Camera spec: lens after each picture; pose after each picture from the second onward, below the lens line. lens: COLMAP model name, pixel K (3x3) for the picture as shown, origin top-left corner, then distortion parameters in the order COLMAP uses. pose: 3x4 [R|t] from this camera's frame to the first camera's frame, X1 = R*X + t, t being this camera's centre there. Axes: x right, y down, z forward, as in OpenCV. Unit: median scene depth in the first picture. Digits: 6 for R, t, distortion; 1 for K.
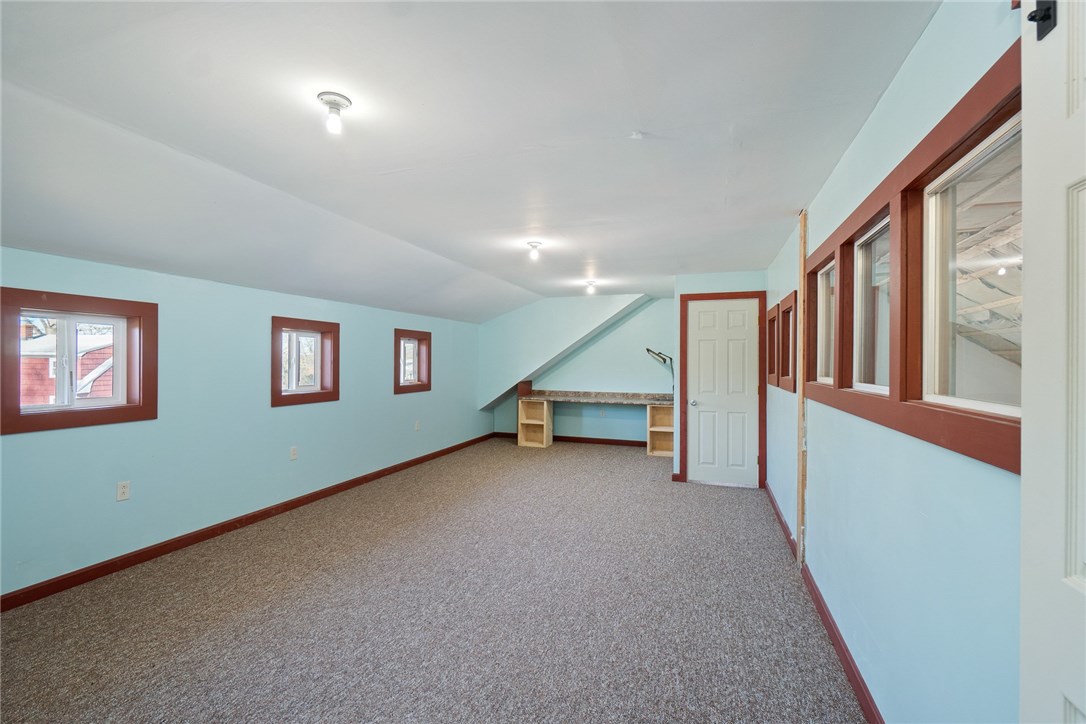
lens RADIAL K [[477.9, 0, 540.6], [0, 477.9, 366.6], [0, 0, 1]] dist [-0.000951, -0.000092]
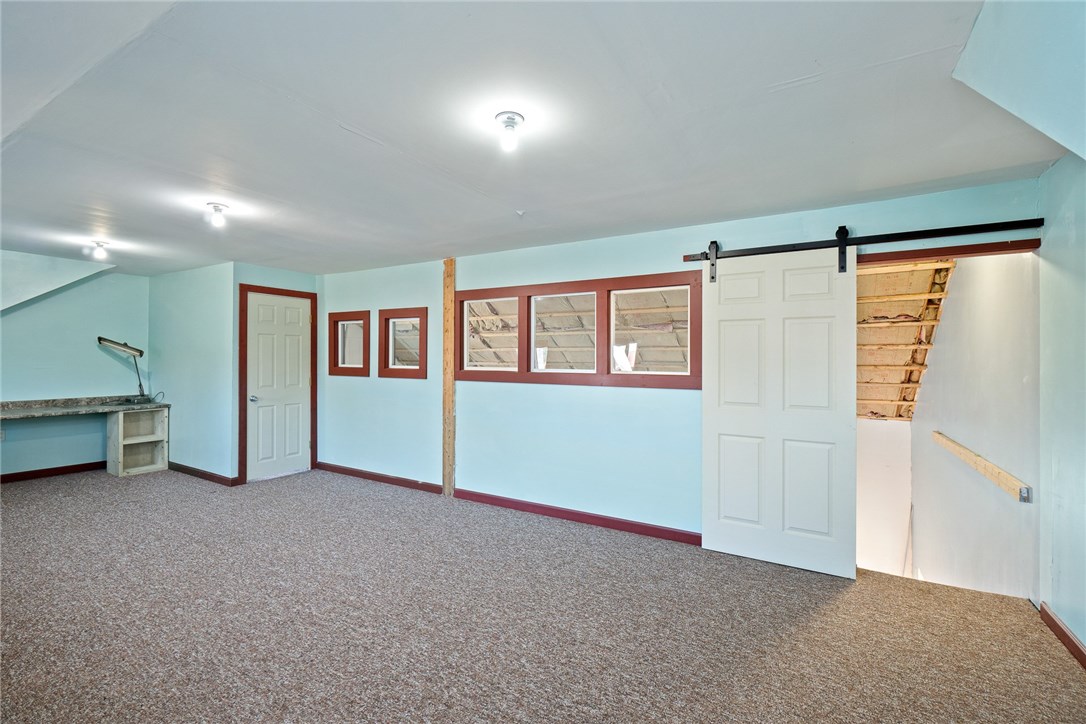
lens RADIAL K [[483.4, 0, 536.4], [0, 483.4, 357.0], [0, 0, 1]] dist [-0.001911, -0.000477]
pose [[0.192593, -0.000364, 0.981279, -0.577778], [0.003279, 0.999995, -0.000273, -0.006113], [-0.981273, 0.003271, 0.192593, 0.281438]]
